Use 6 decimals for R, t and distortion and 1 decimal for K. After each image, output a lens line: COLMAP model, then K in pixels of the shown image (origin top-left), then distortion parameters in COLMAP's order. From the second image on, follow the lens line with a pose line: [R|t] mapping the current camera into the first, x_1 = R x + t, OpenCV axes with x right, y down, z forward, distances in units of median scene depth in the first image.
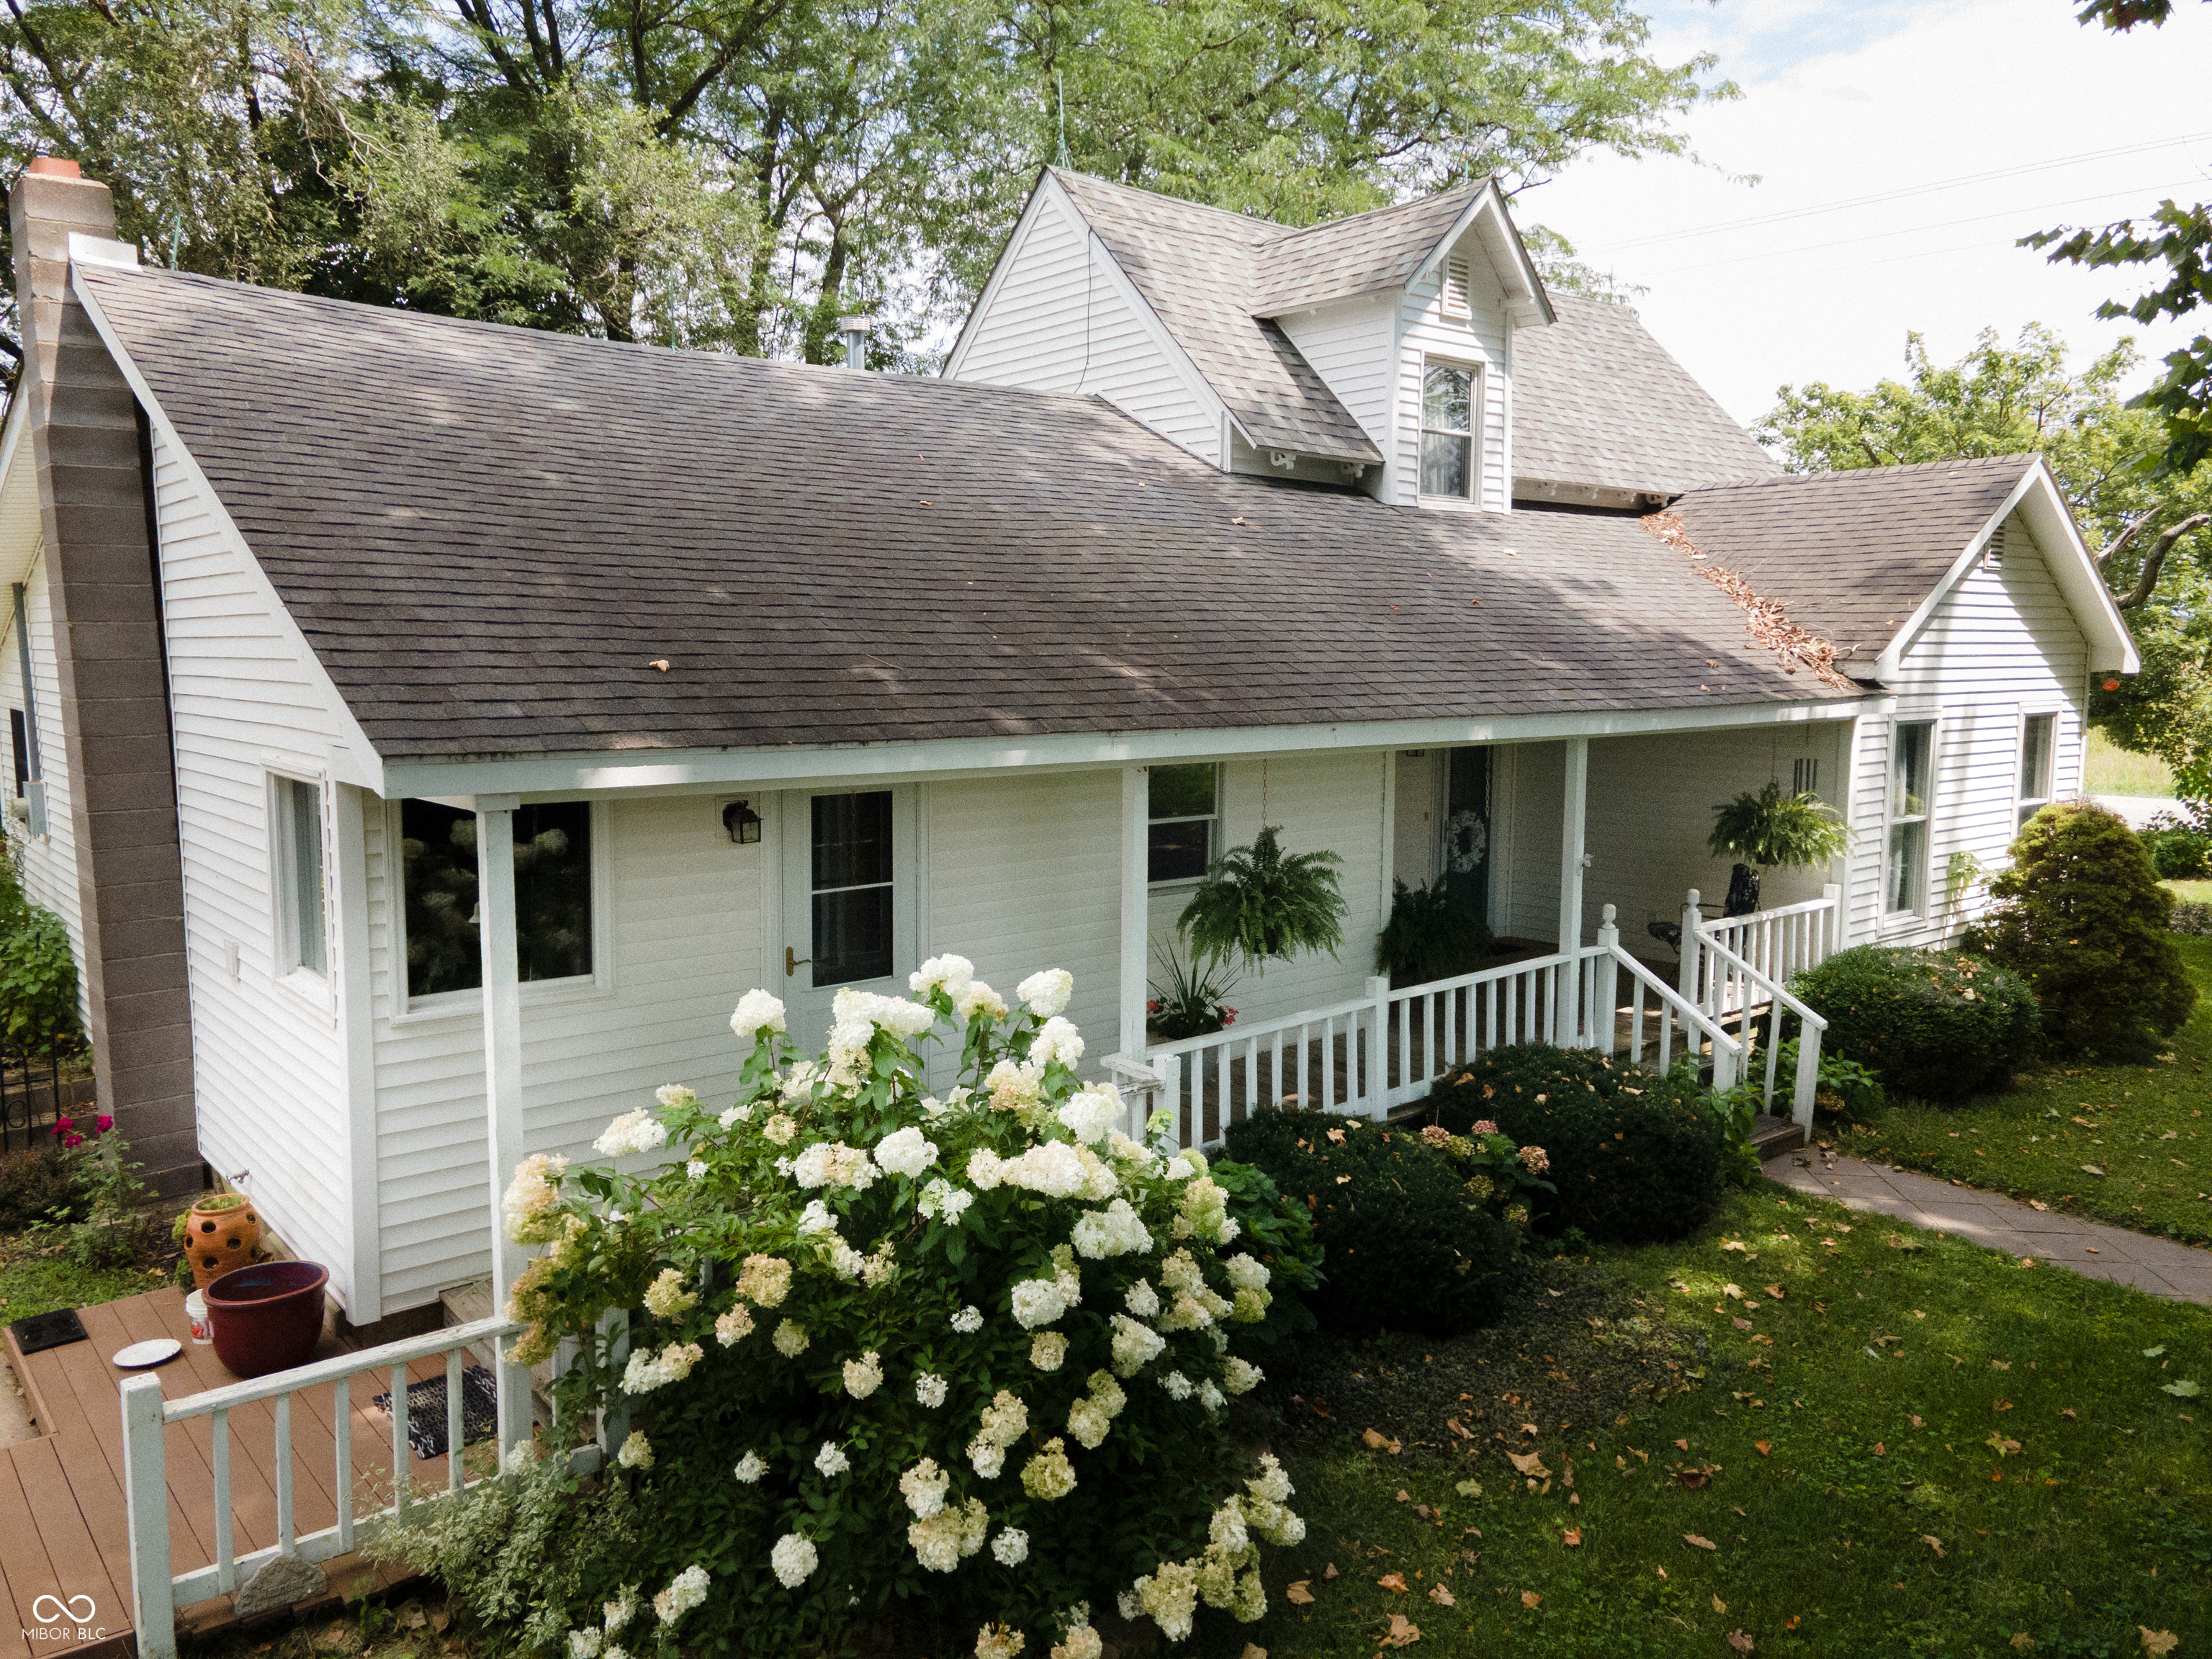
lens RADIAL K [[1626.2, 0, 1106.0], [0, 1626.2, 829.5], [0, 0, 1]] dist [0.048050, 0.008088]
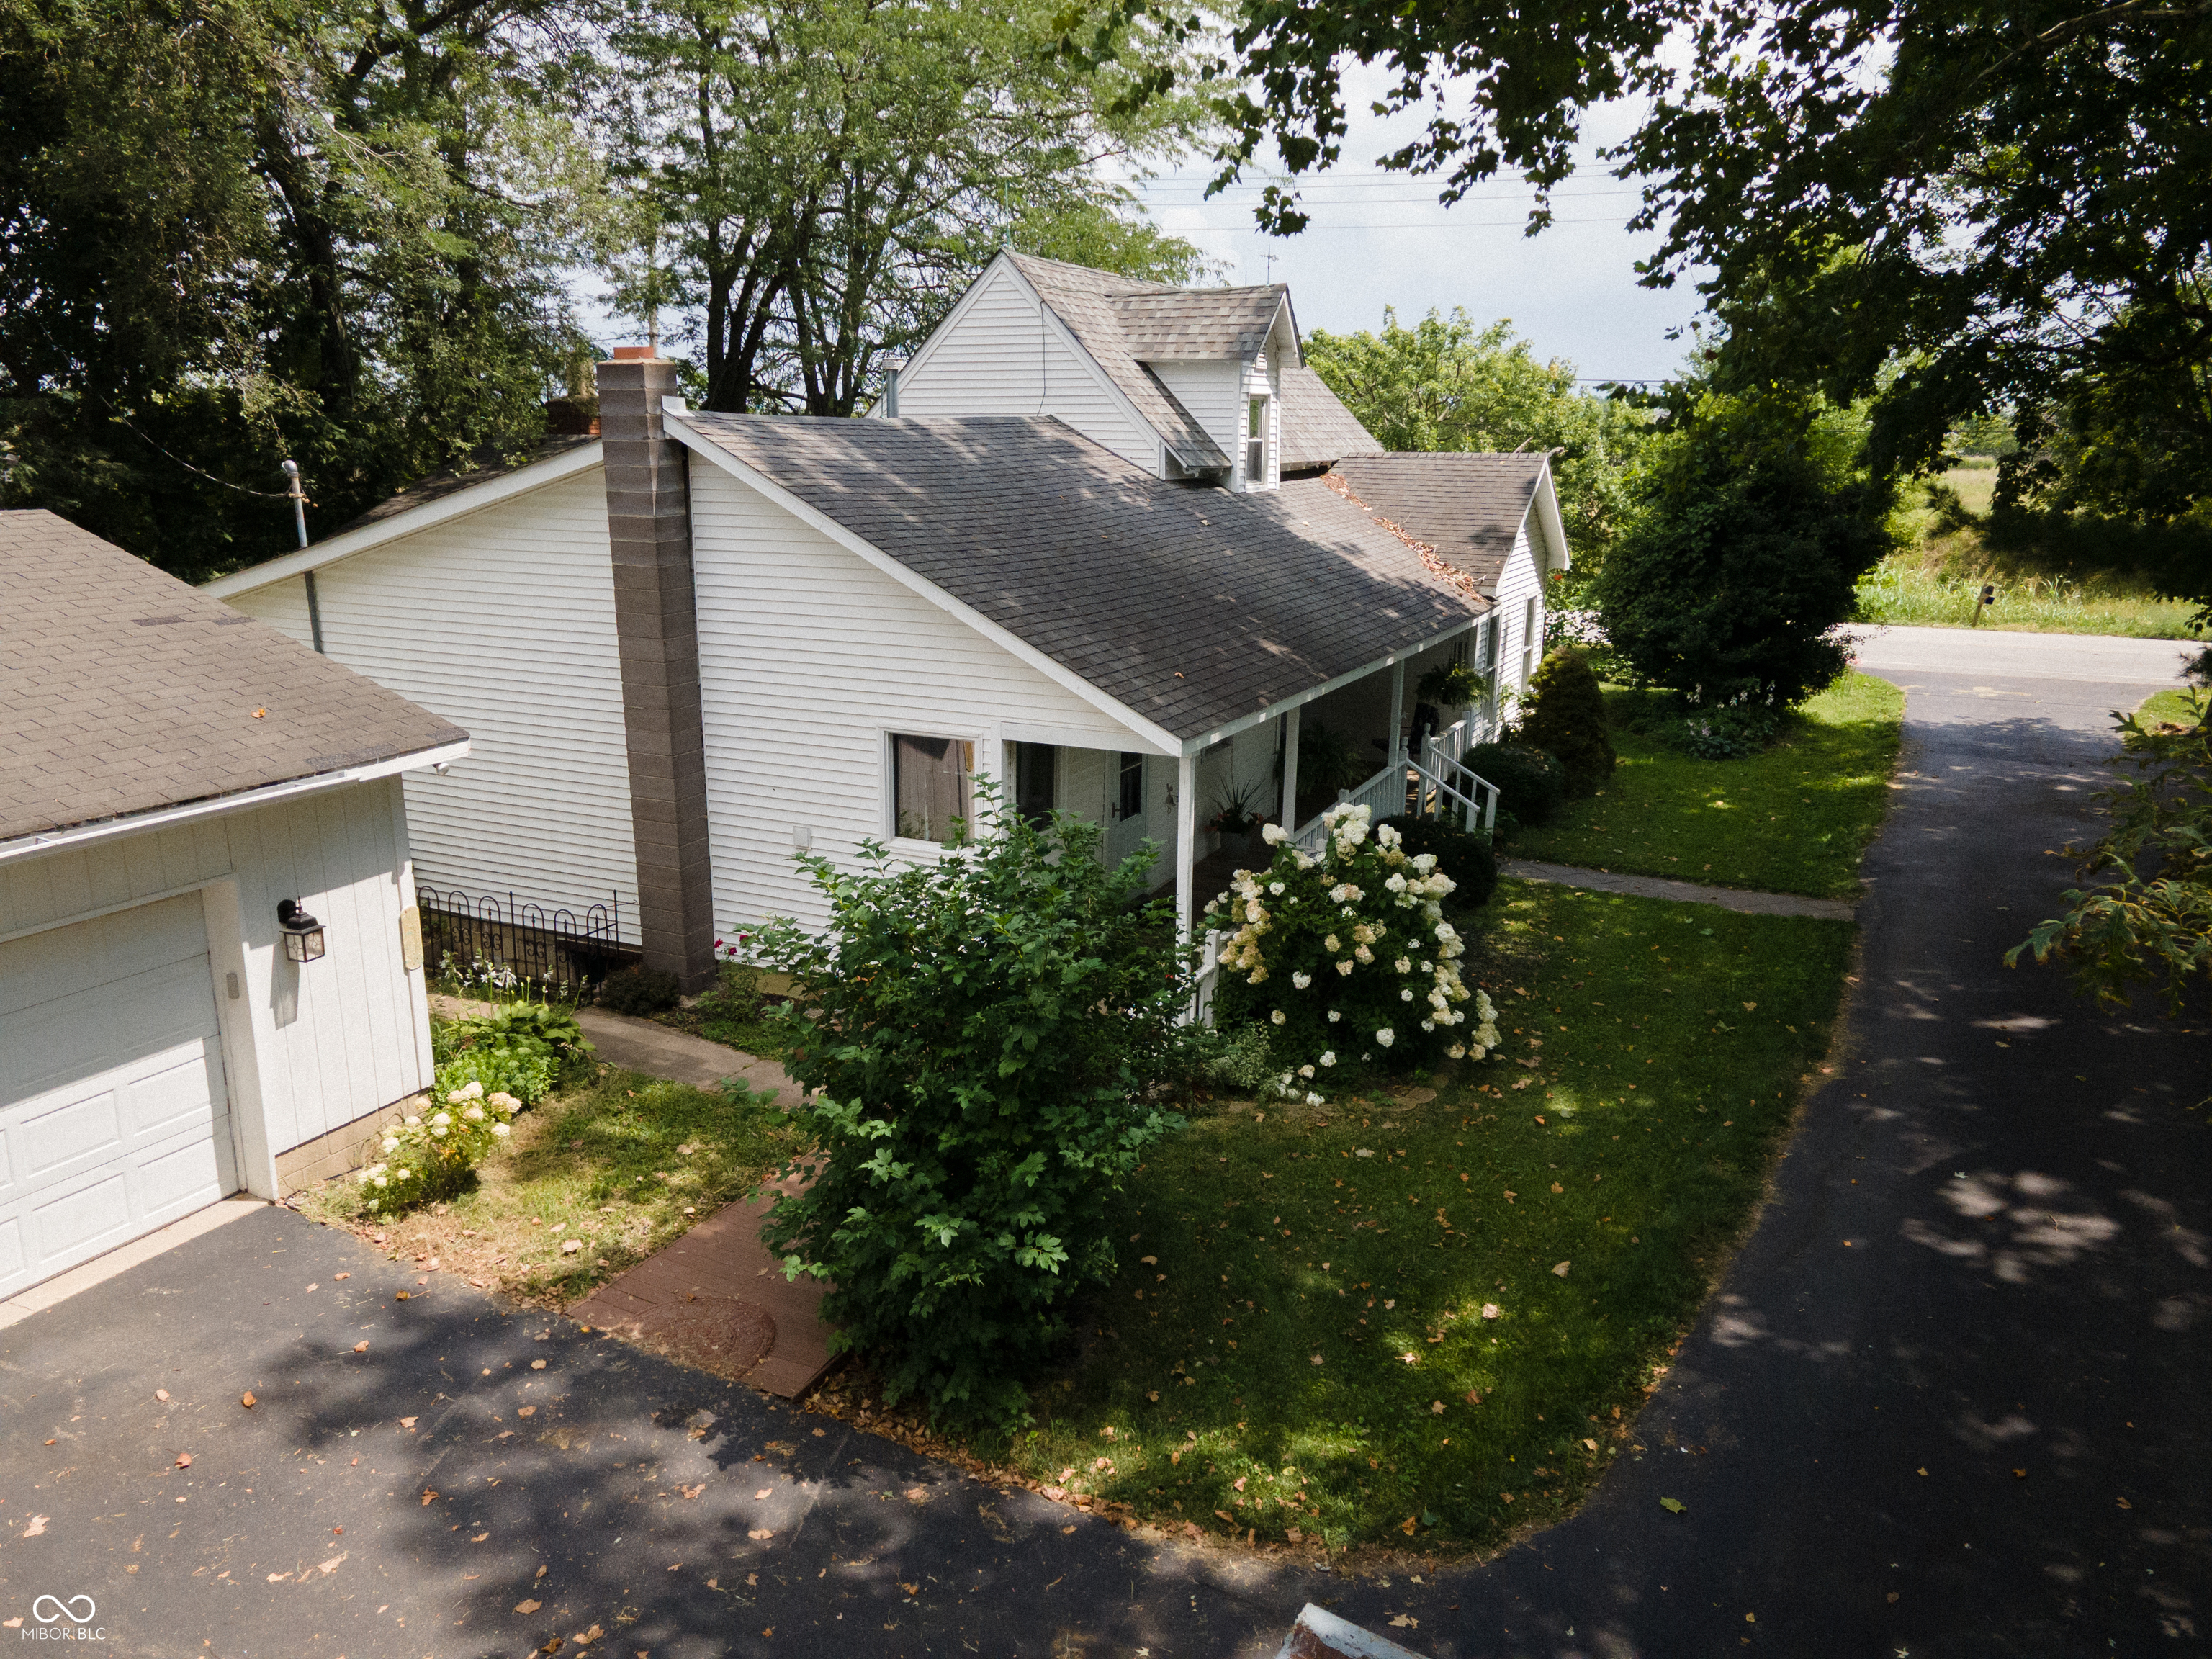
lens RADIAL K [[1626.2, 0, 1106.0], [0, 1626.2, 829.5], [0, 0, 1]] dist [0.048050, 0.008088]
pose [[0.911678, -0.094315, 0.399935, -0.606728], [0.039295, 0.988852, 0.143621, -0.104521], [-0.409023, -0.115220, 0.905221, -0.433035]]
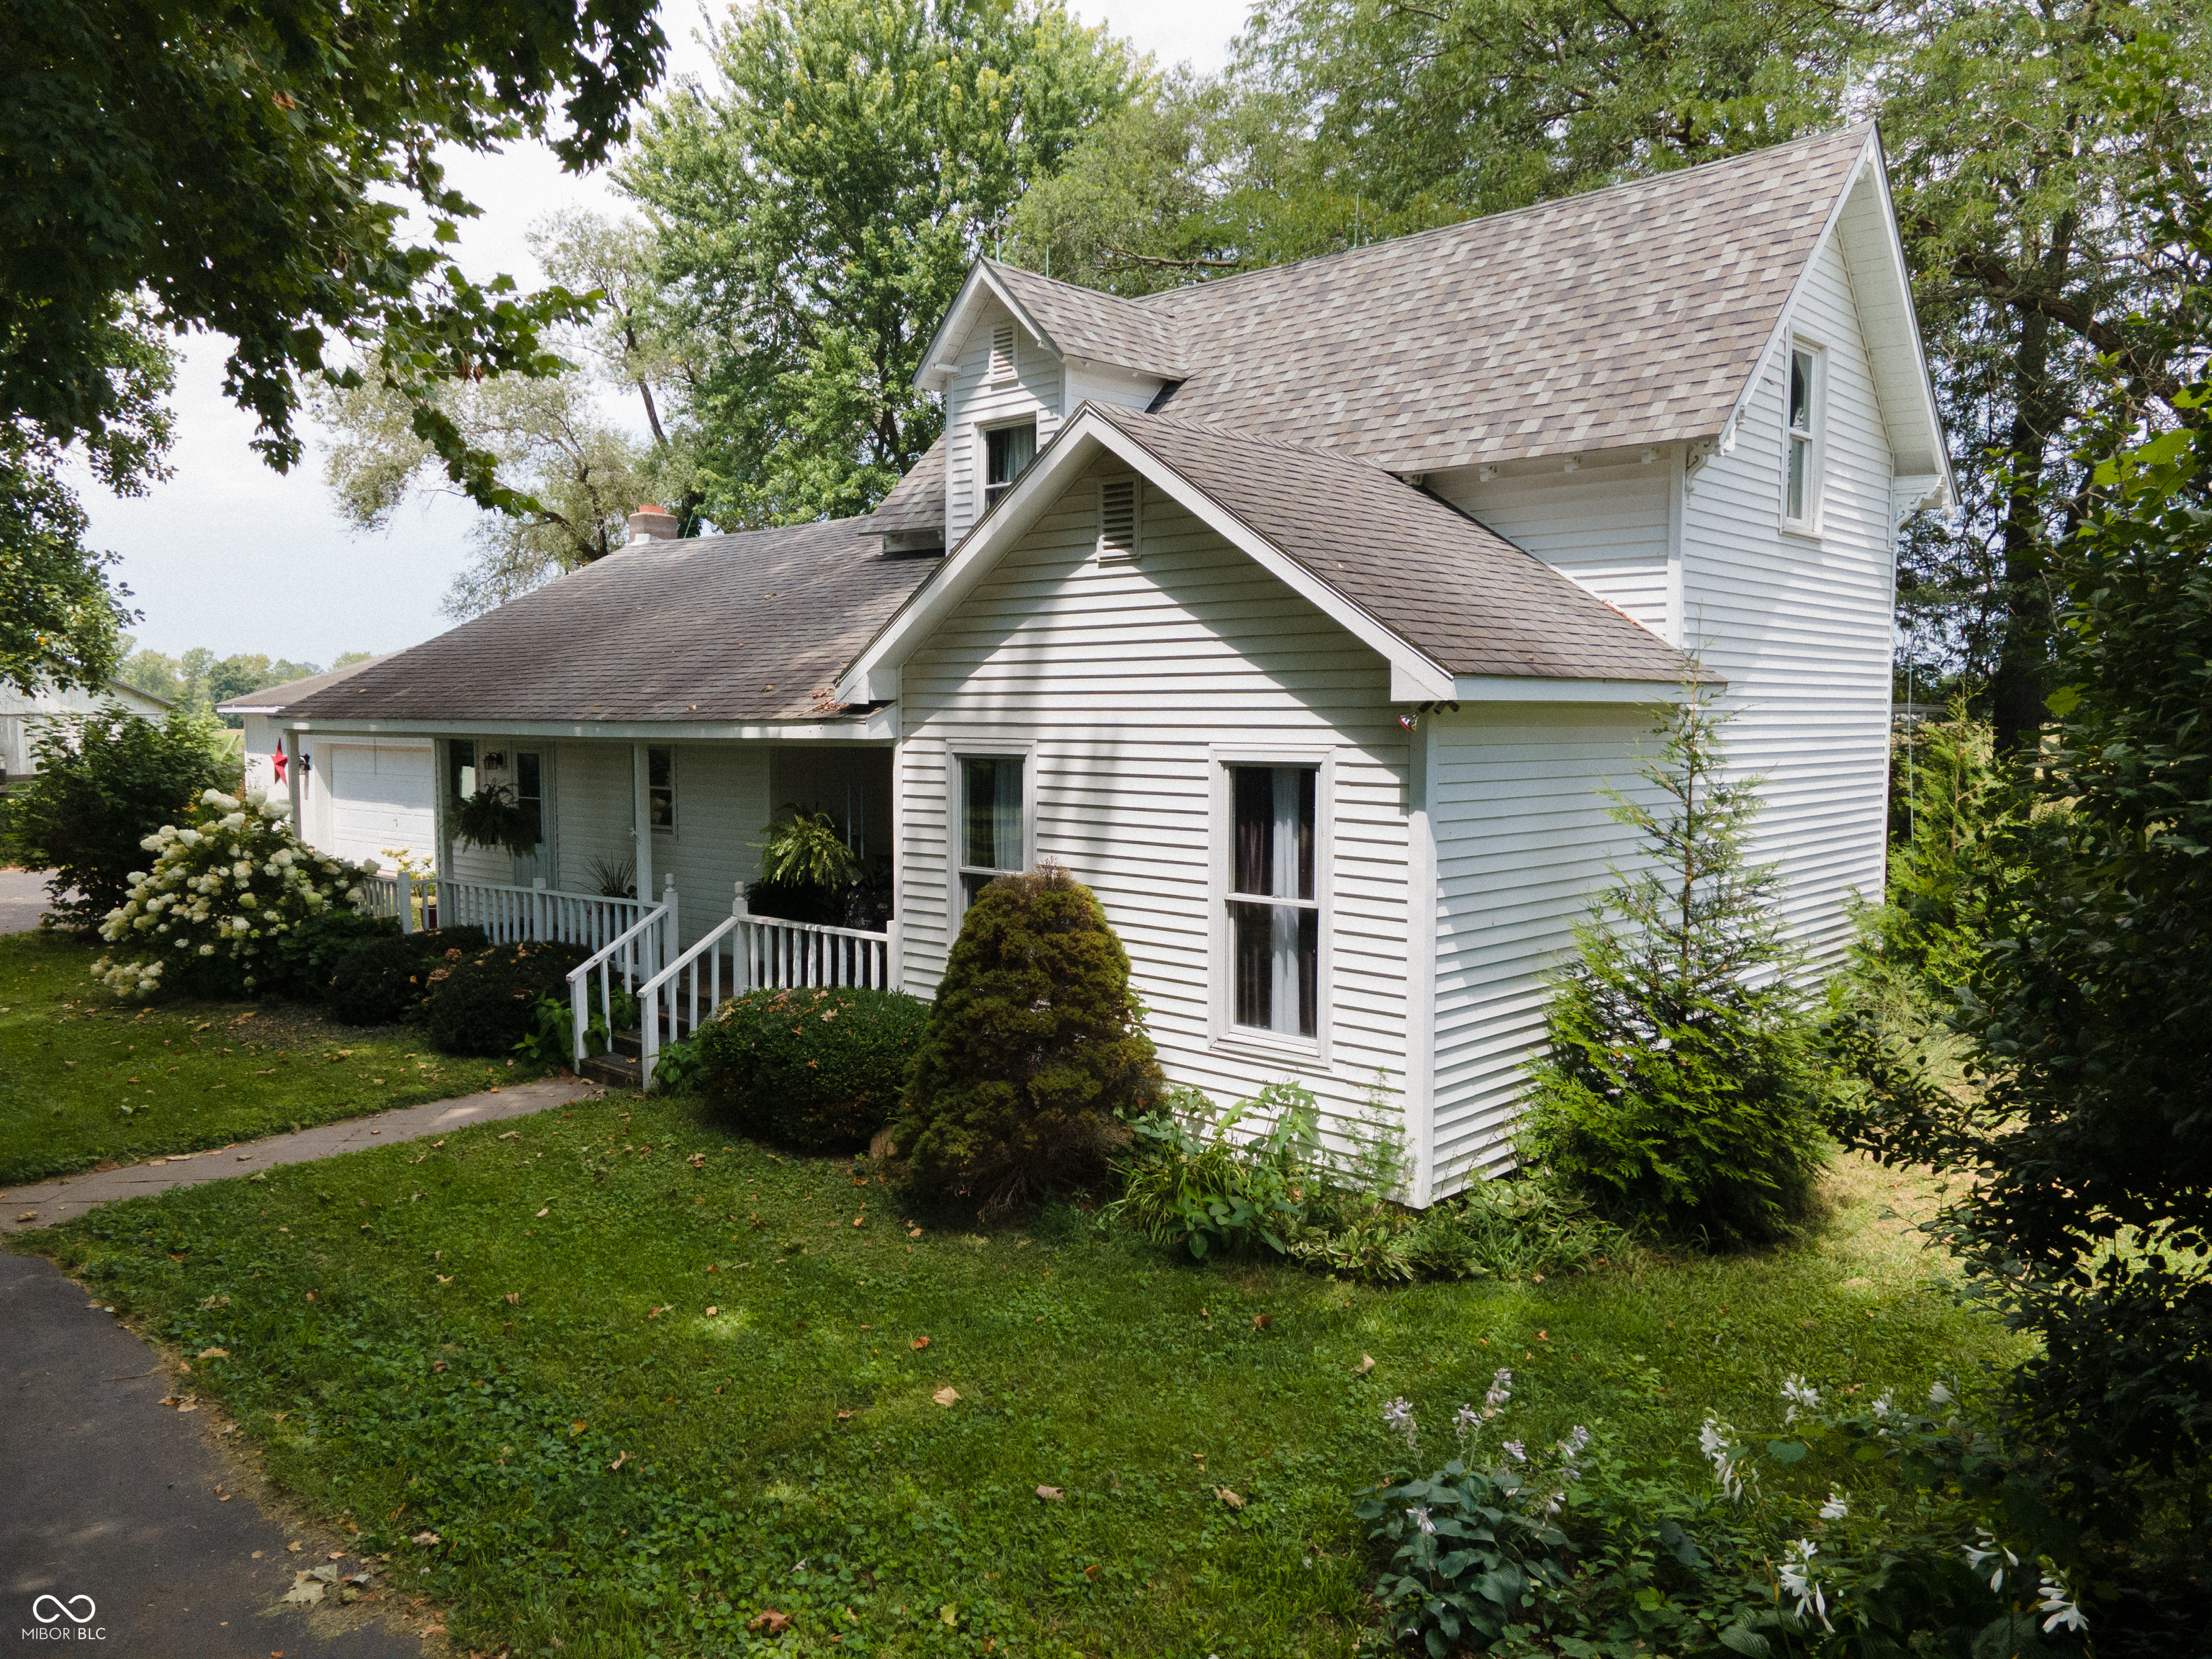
lens RADIAL K [[1654.3, 0, 1107.7], [0, 1654.3, 901.4], [0, 0, 1]] dist [0.087816, 0.000071]
pose [[0.100106, 0.096114, -0.990324, 1.361143], [-0.122383, 0.988955, 0.083611, -0.070967], [0.987422, 0.112829, 0.110763, 0.984275]]
